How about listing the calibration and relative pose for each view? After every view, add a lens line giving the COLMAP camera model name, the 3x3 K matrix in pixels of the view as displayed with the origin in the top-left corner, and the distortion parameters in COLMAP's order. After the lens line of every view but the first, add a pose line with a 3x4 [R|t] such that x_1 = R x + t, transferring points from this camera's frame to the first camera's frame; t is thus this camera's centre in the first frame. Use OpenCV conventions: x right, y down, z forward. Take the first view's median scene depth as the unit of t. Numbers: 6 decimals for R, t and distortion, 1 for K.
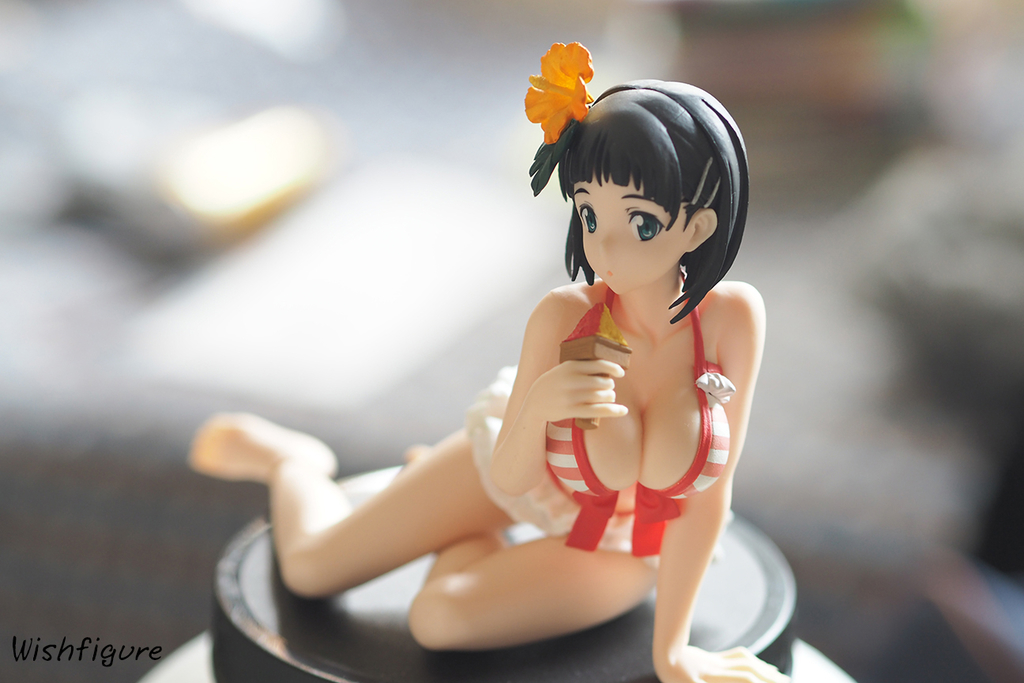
lens RADIAL K [[2960.9, 0, 512.0], [0, 2960.9, 341.5], [0, 0, 1]] dist [0.269534, -0.013227]
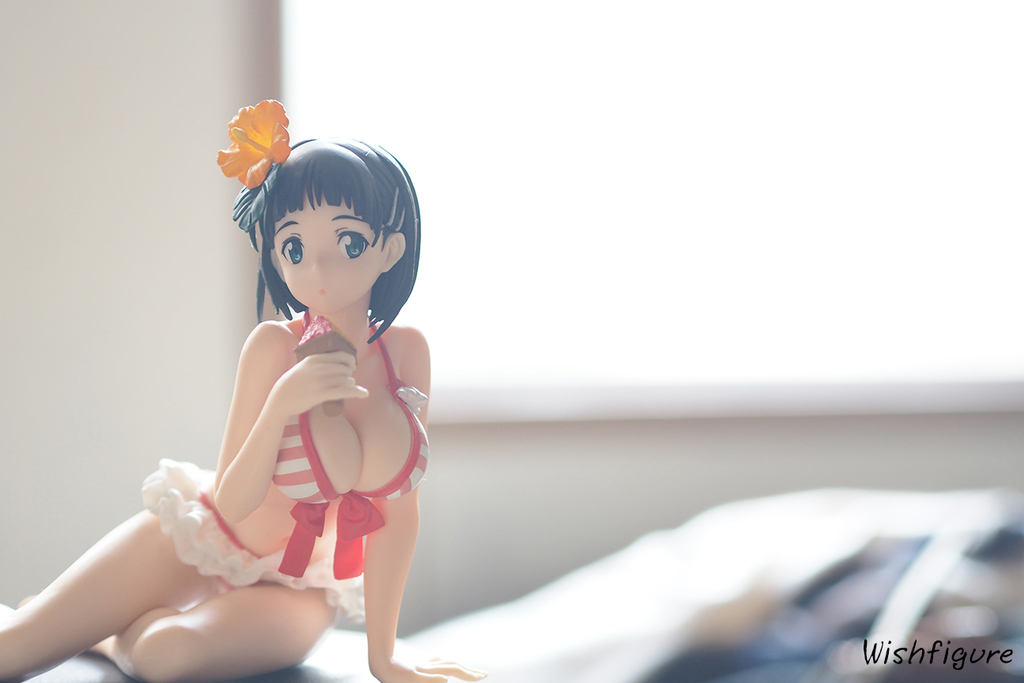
lens RADIAL K [[2960.9, 0, 512.0], [0, 2960.9, 341.5], [0, 0, 1]] dist [0.269534, -0.013227]
pose [[0.906925, -0.035057, 0.419831, -0.376802], [0.160515, 0.950120, -0.267409, 0.308842], [-0.389515, 0.309909, 0.867314, -0.001637]]
